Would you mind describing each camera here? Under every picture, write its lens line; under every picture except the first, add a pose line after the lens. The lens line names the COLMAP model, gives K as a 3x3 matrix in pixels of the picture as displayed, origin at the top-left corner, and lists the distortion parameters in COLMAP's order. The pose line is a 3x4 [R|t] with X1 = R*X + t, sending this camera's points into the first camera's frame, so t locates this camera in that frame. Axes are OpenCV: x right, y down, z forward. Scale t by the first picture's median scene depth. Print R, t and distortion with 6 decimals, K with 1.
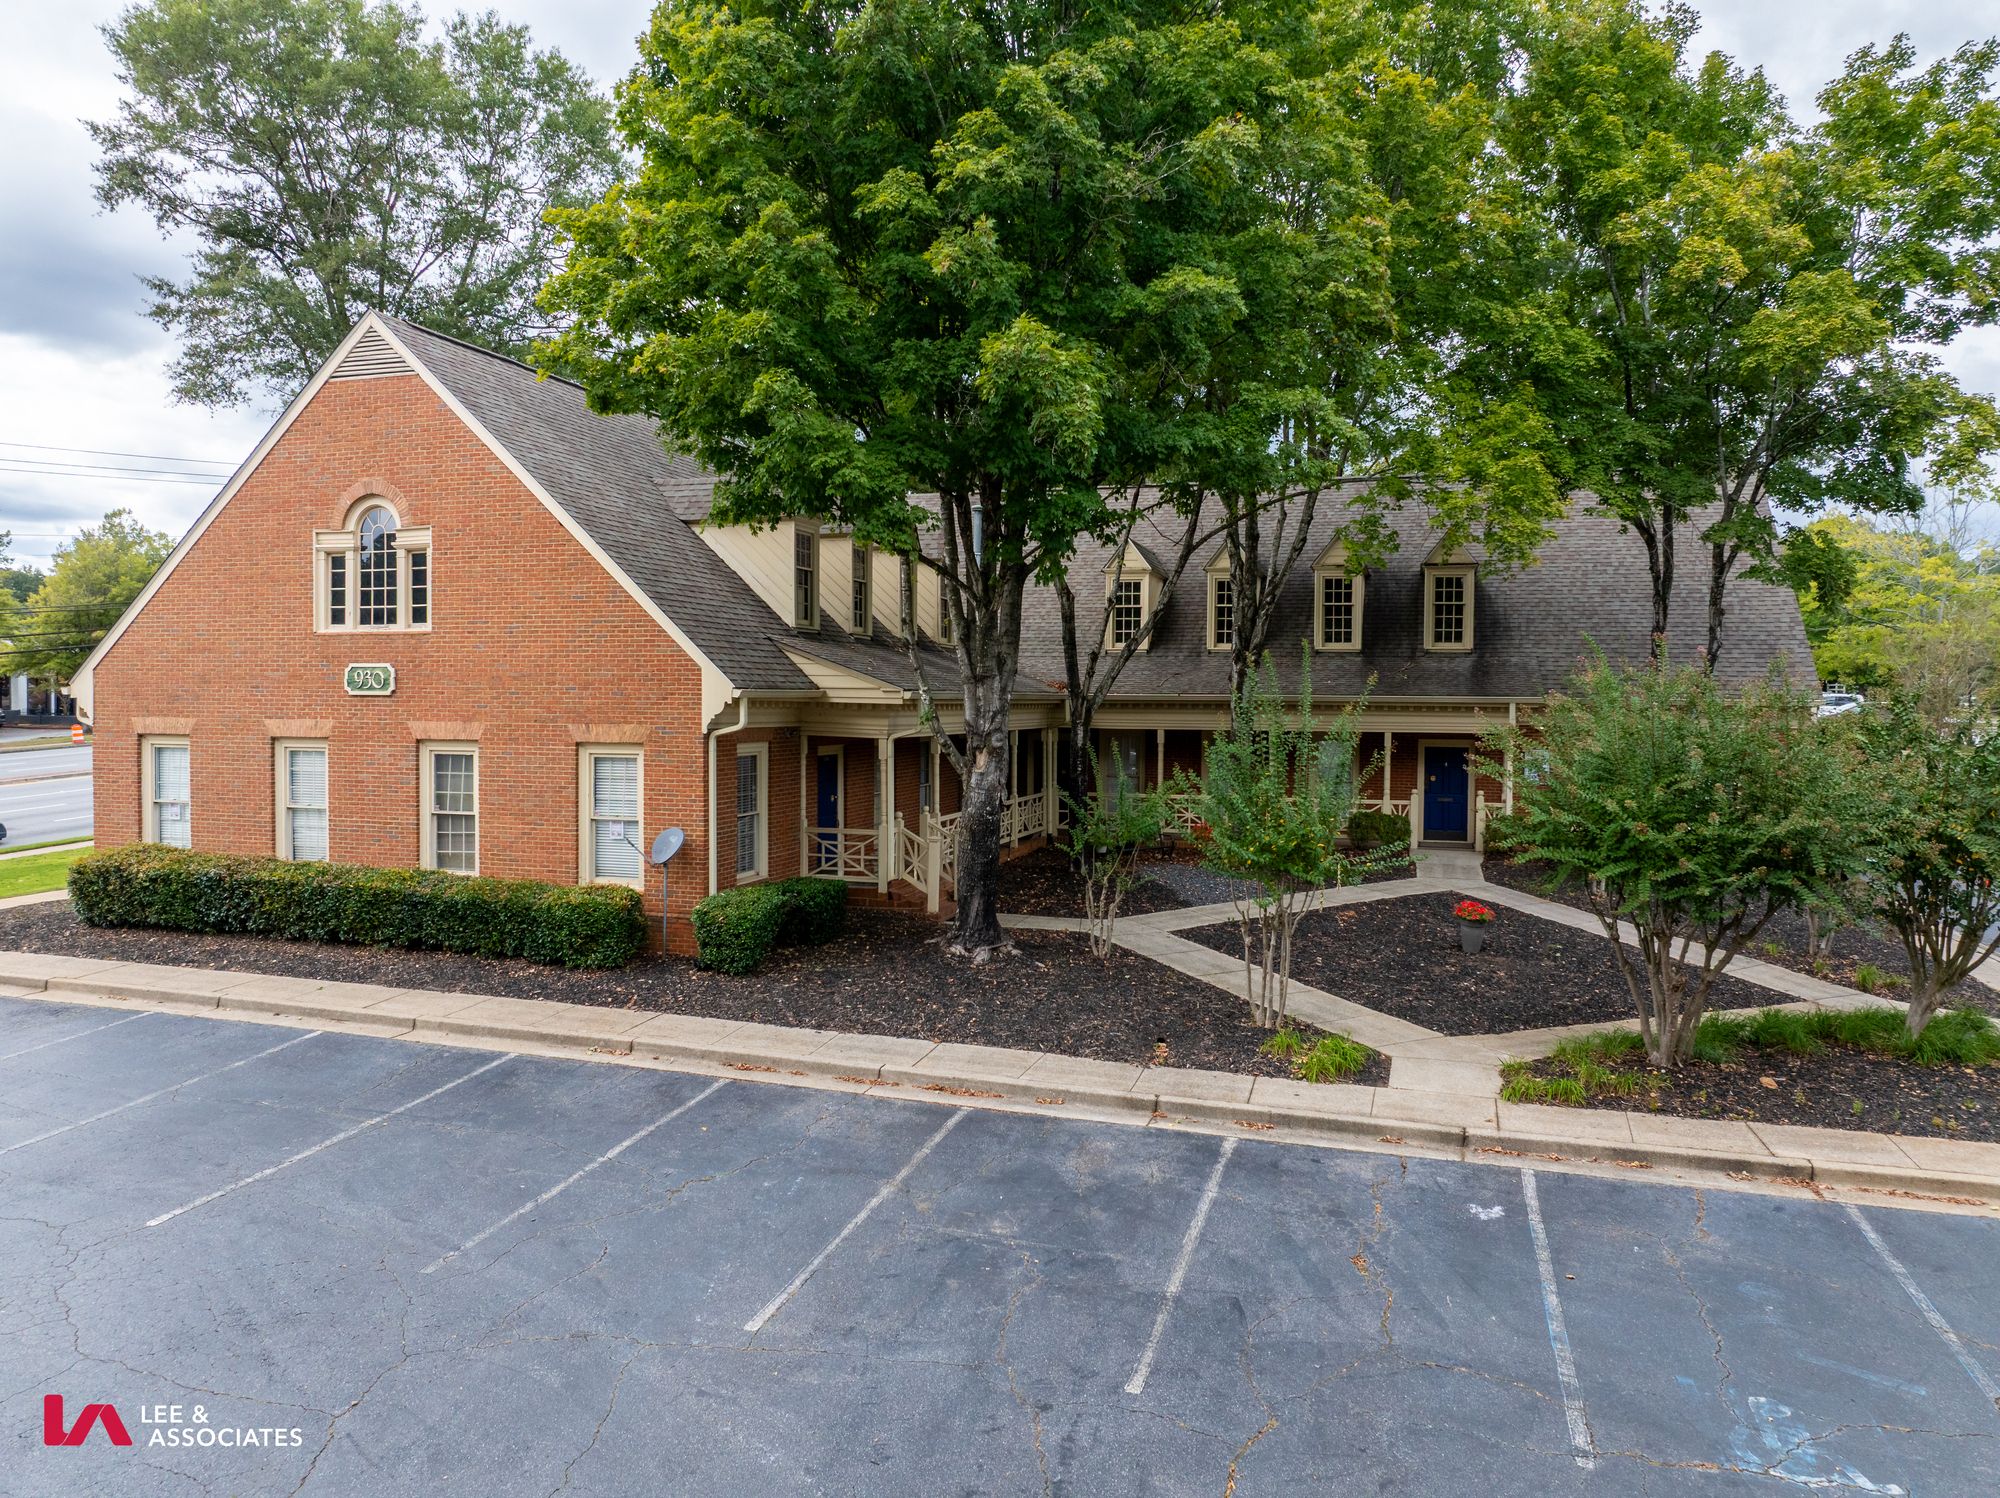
lens RADIAL K [[1418.1, 0, 992.4], [0, 1418.1, 745.1], [0, 0, 1]] dist [-0.047340, 0.012808]
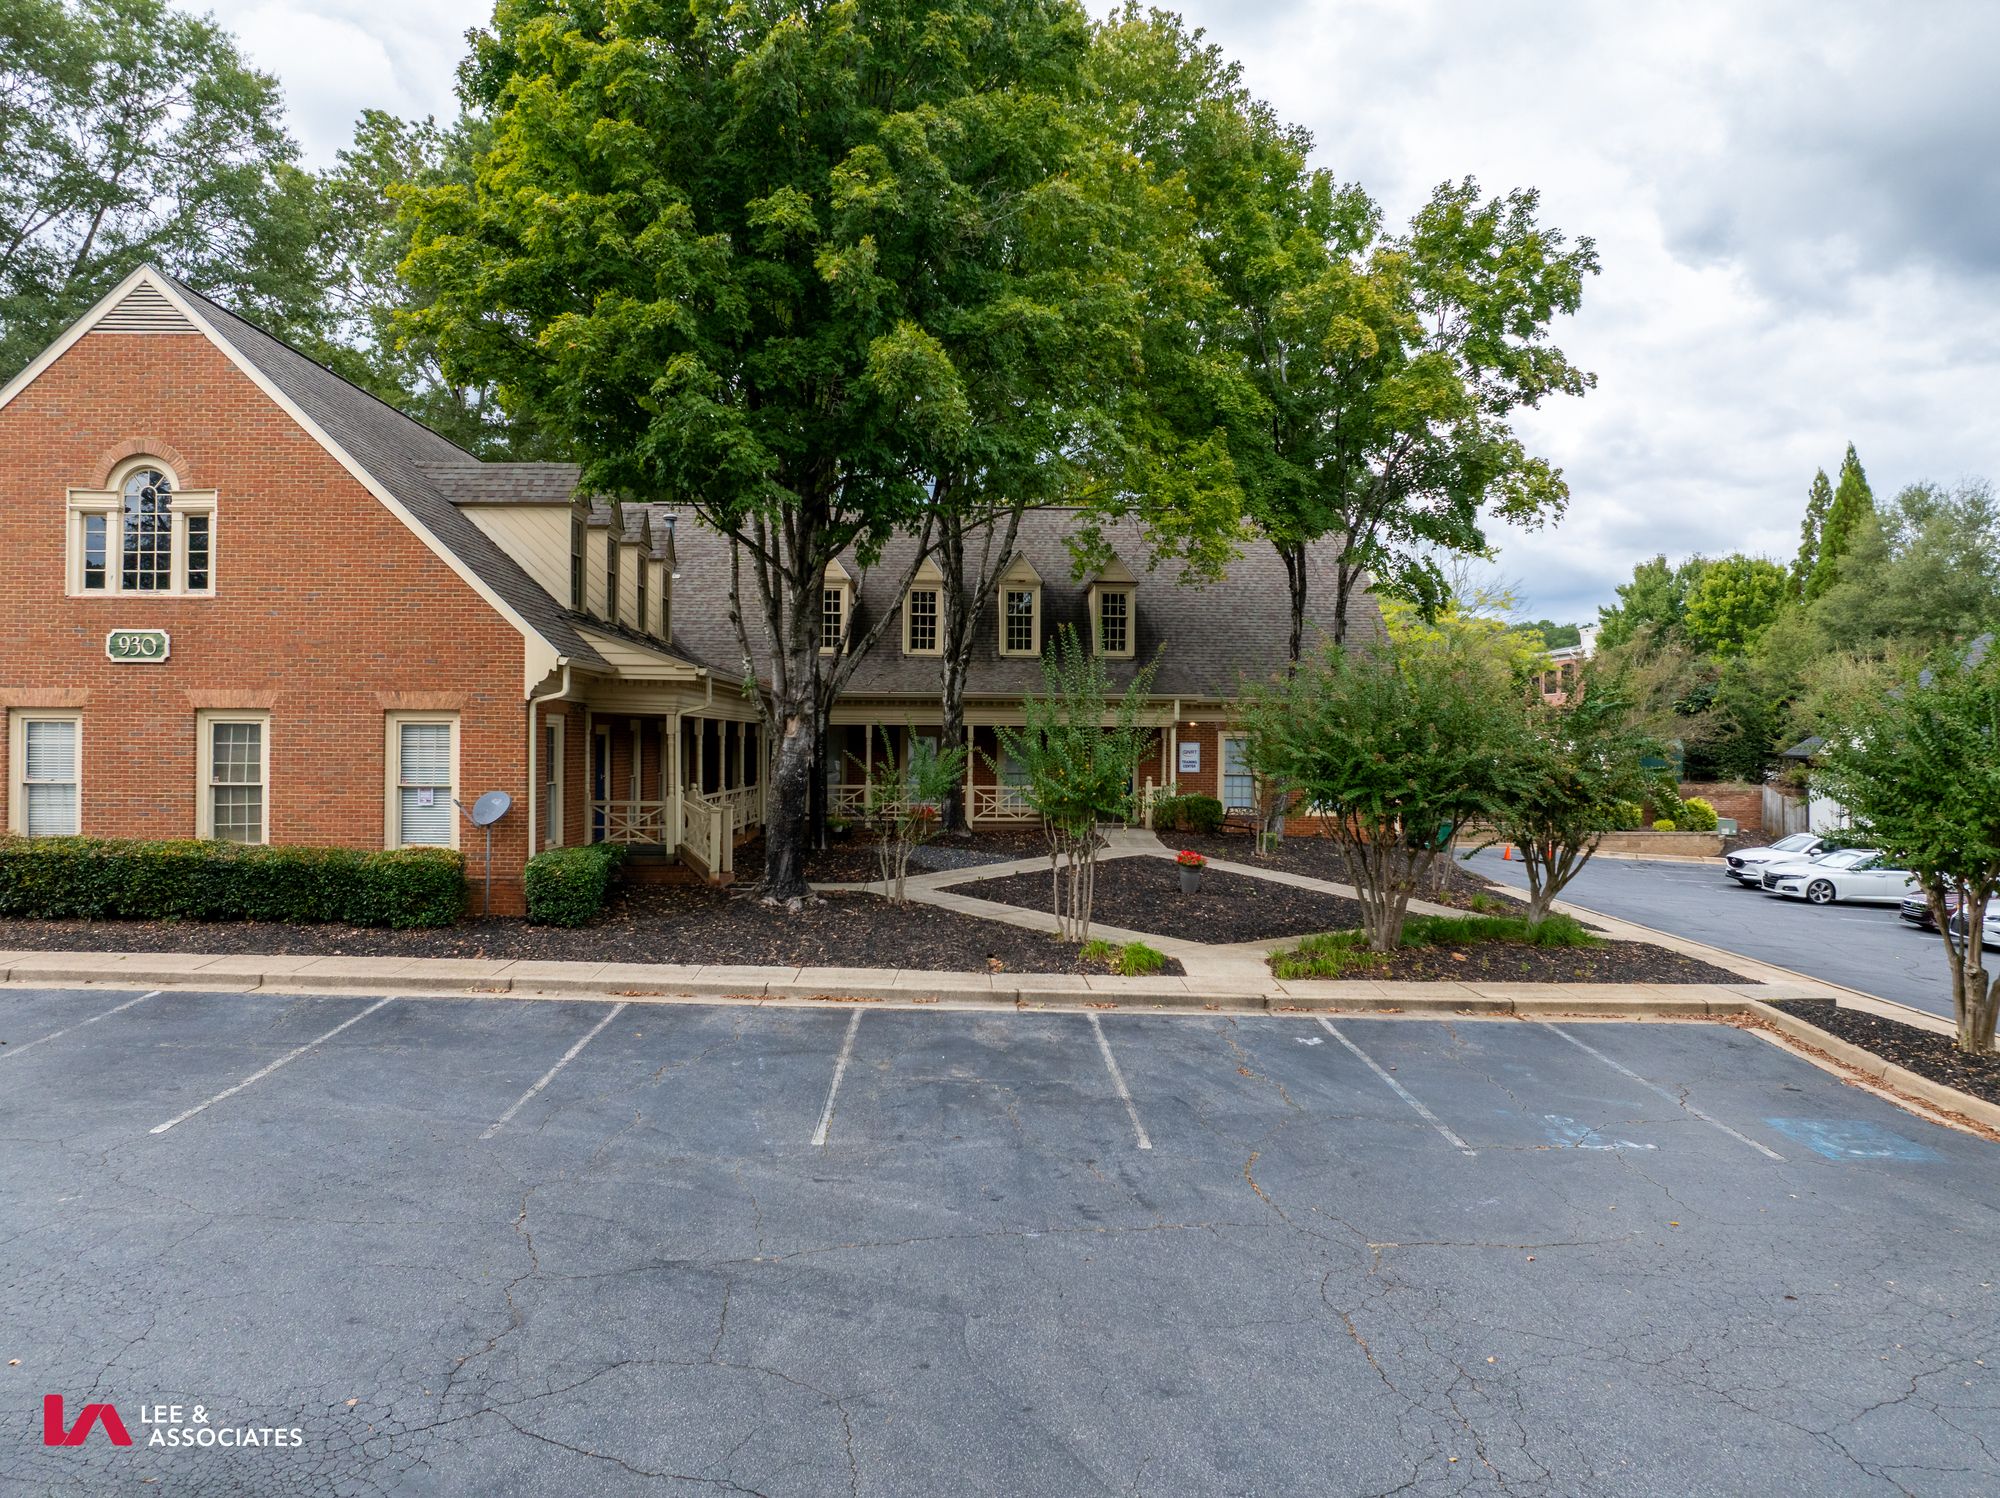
lens RADIAL K [[1418.1, 0, 1001.2], [0, 1418.1, 745.2], [0, 0, 1]] dist [-0.047340, 0.012808]
pose [[0.948084, 0.001195, 0.318019, -0.197211], [0.008884, 0.999503, -0.030240, 0.057763], [-0.317897, 0.031495, 0.947602, -0.089318]]
